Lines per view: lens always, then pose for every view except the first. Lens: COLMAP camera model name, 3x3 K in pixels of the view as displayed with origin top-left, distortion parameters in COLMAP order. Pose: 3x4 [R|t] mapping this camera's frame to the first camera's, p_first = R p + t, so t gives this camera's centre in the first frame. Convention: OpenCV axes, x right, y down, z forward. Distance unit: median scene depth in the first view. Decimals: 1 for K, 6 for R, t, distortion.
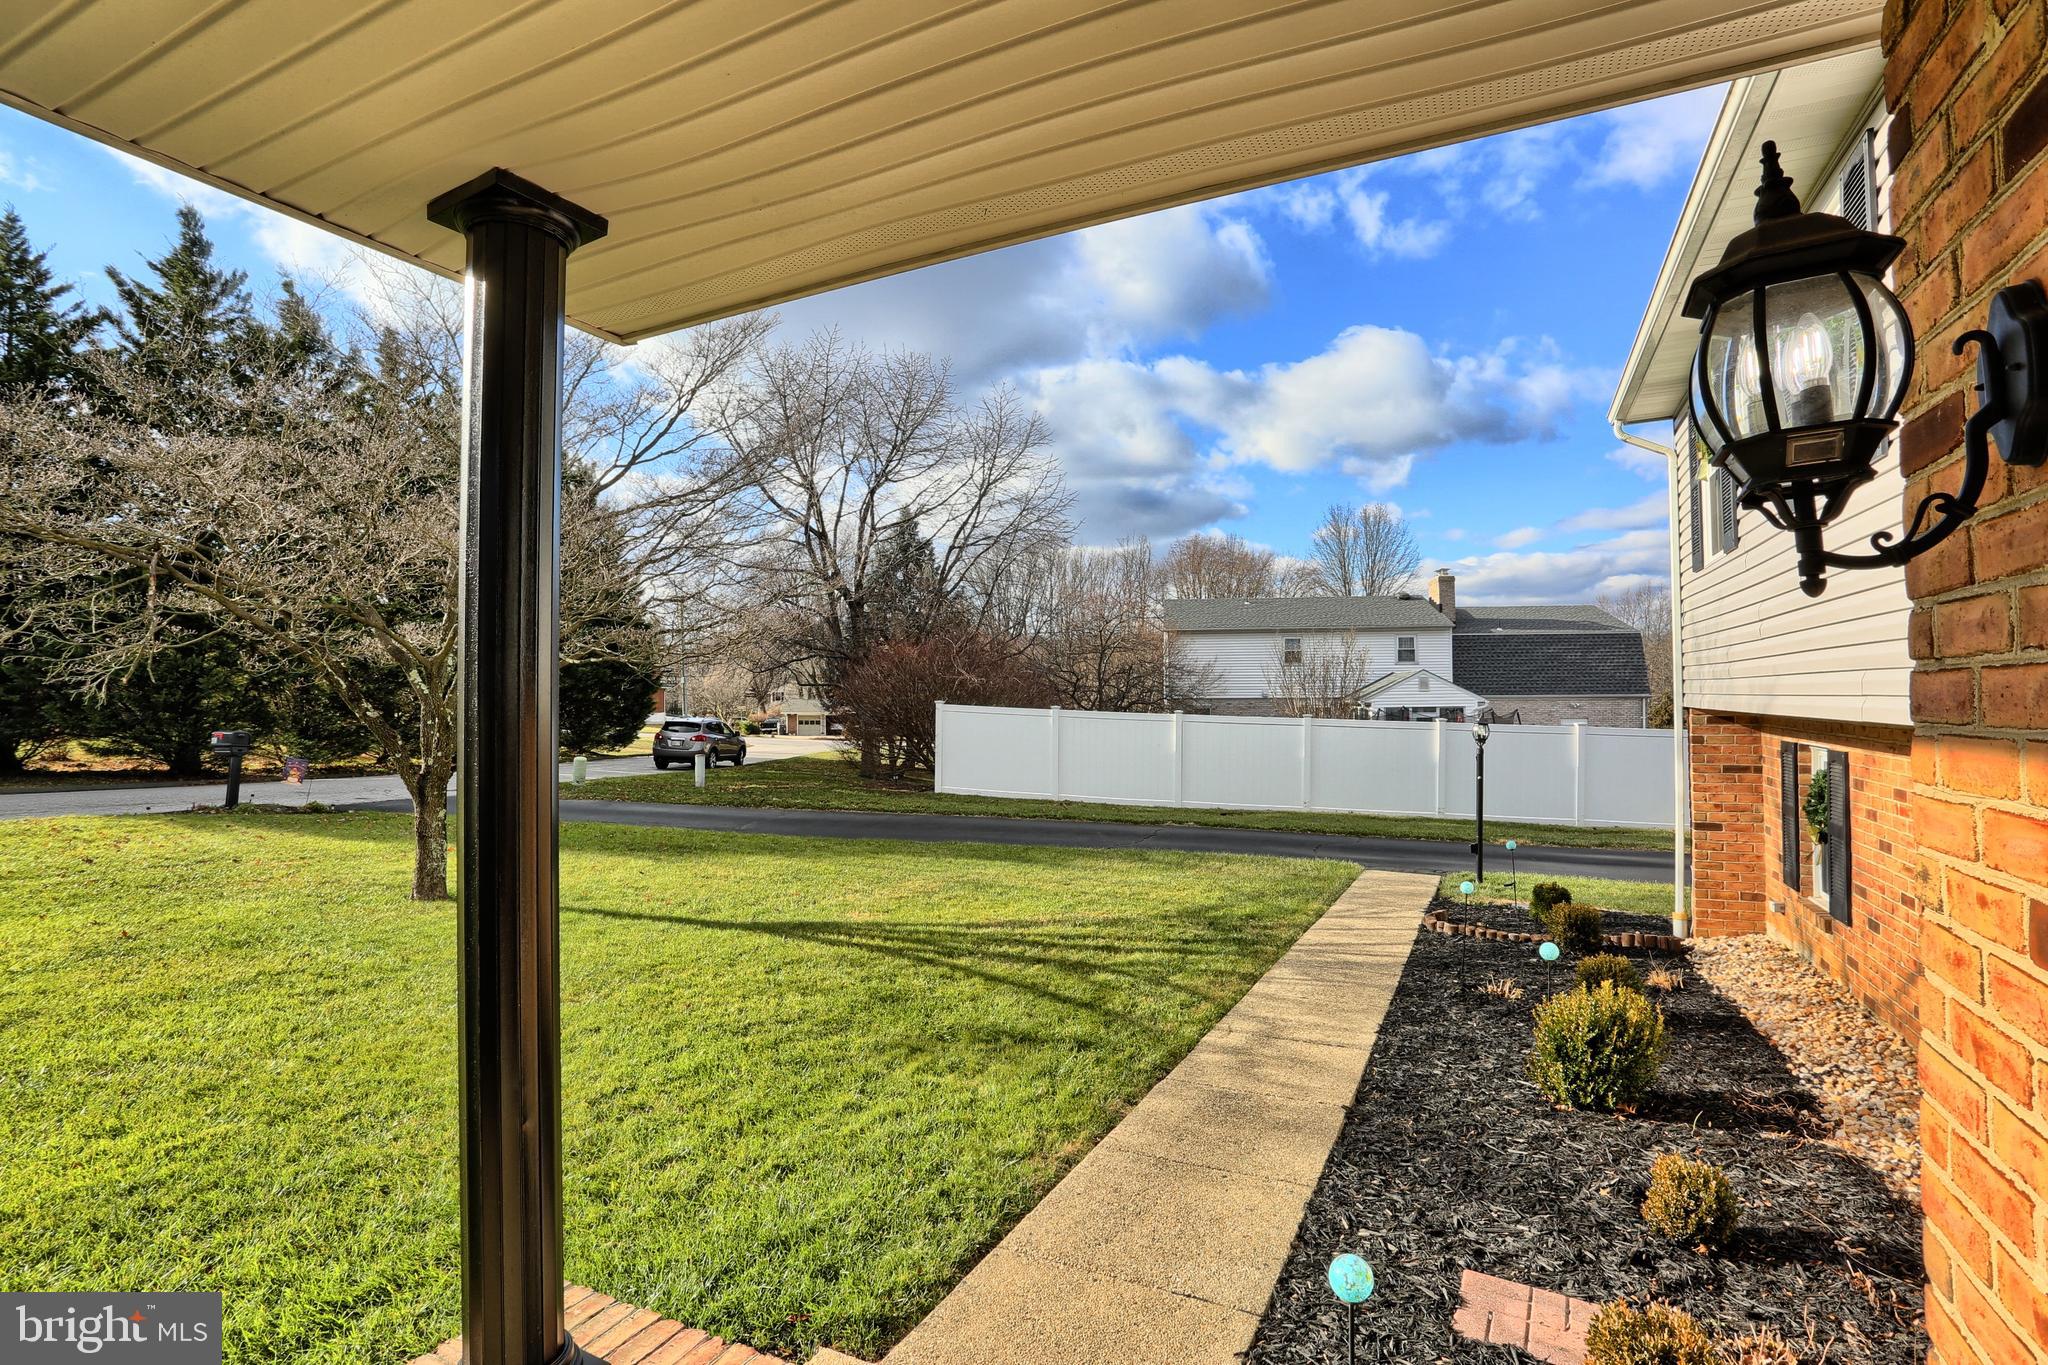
lens RADIAL K [[969.2, 0, 1013.7], [0, 969.2, 689.1], [0, 0, 1]] dist [-0.023116, -0.000434]
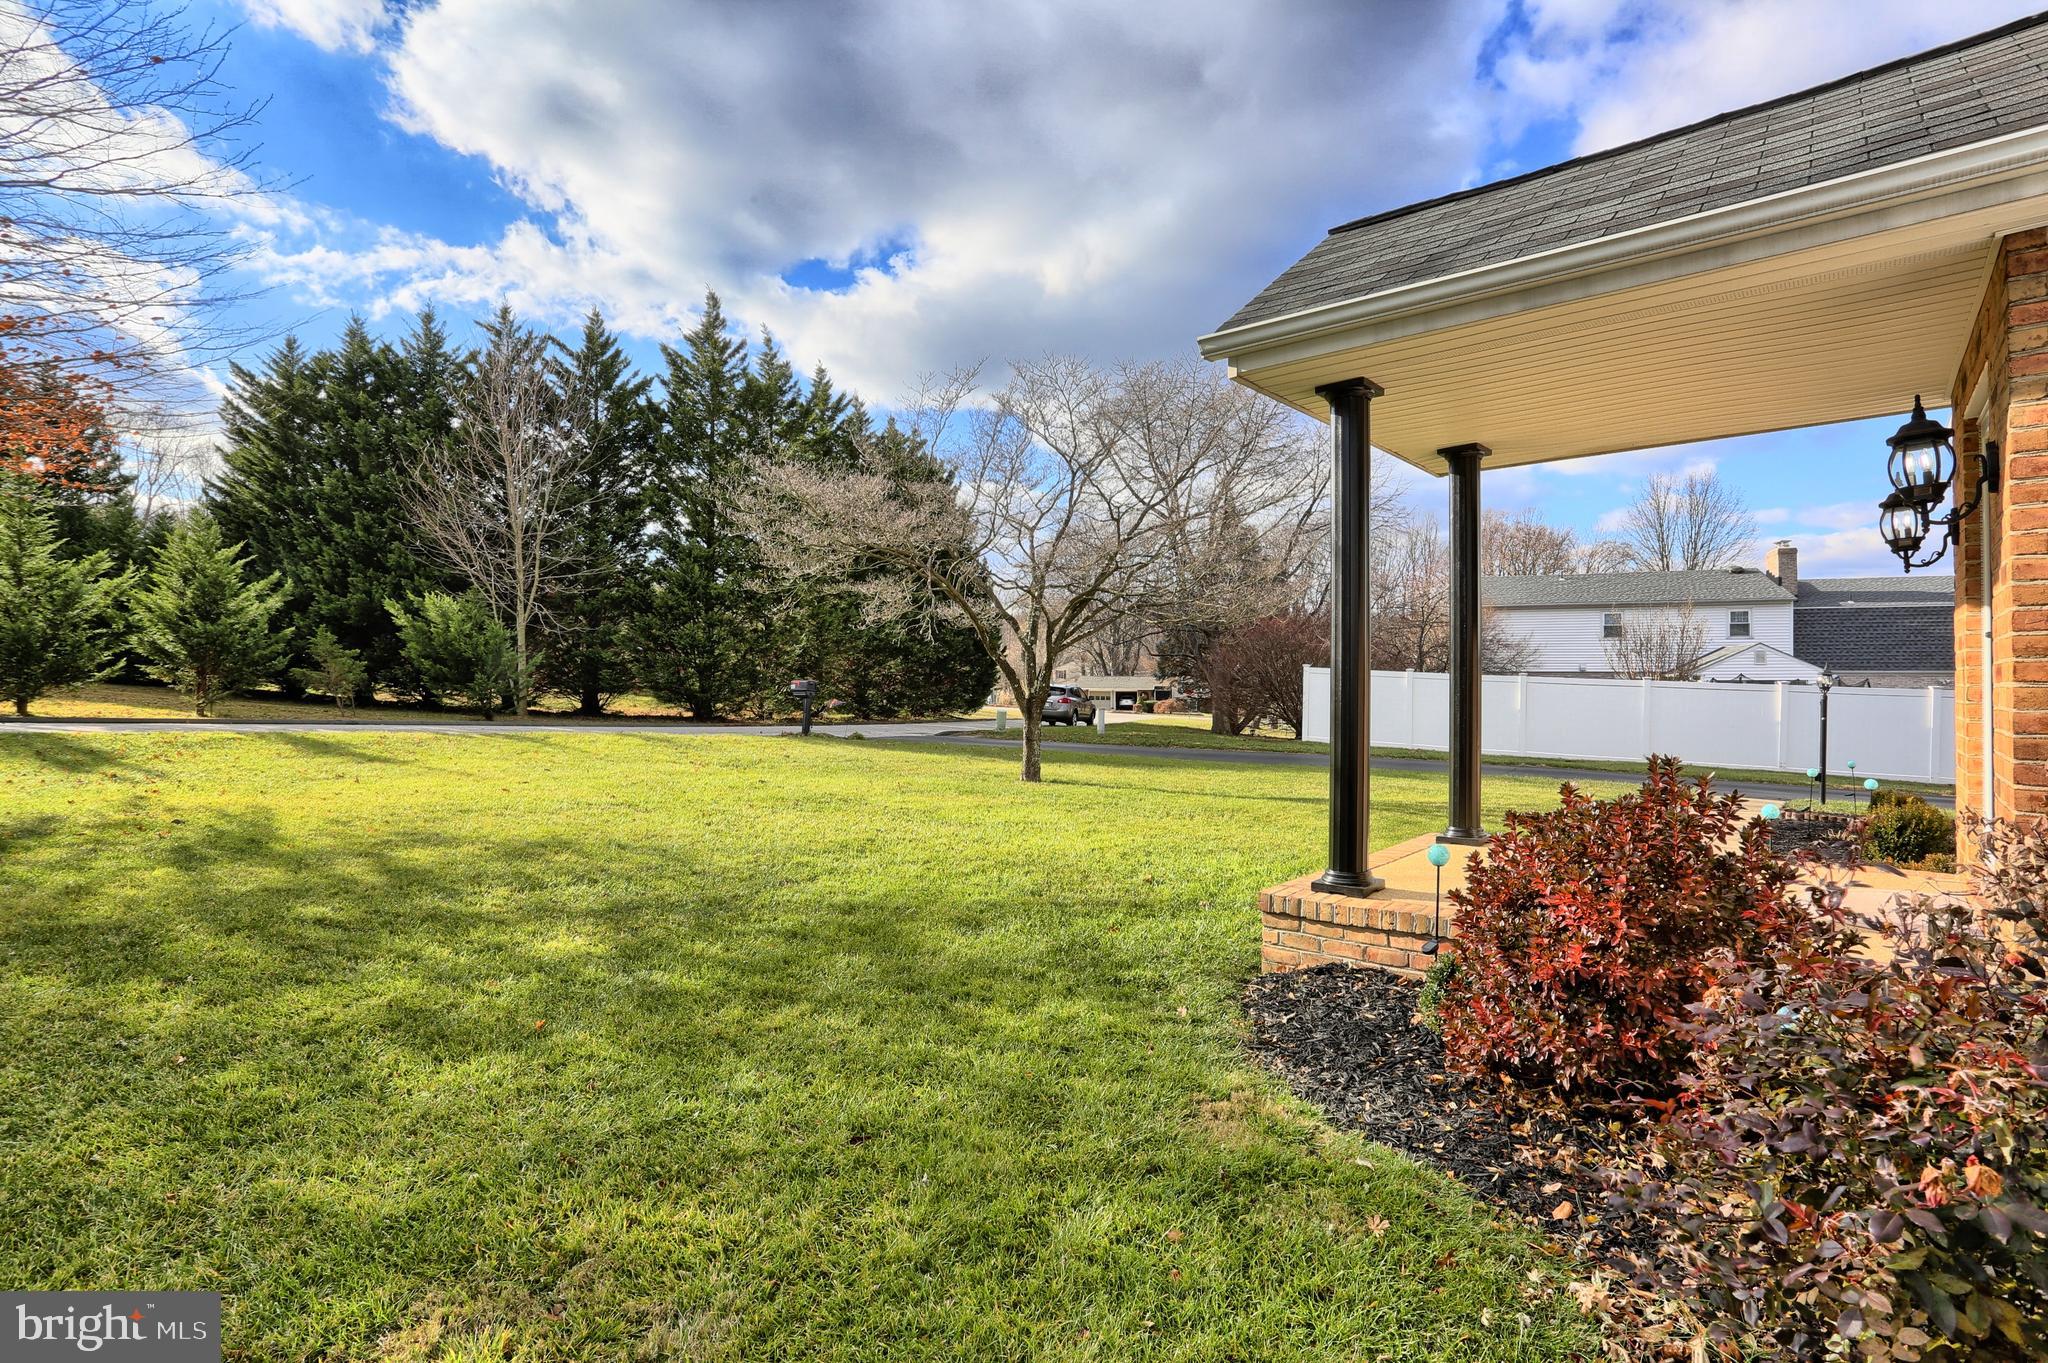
lens RADIAL K [[989.5, 0, 1023.9], [0, 989.5, 675.3], [0, 0, 1]] dist [-0.077553, 0.030709]
pose [[0.968505, 0.001216, -0.248989, -0.099819], [-0.001612, 0.999998, -0.001385, 0.028944], [0.248987, 0.001743, 0.968505, -0.212204]]
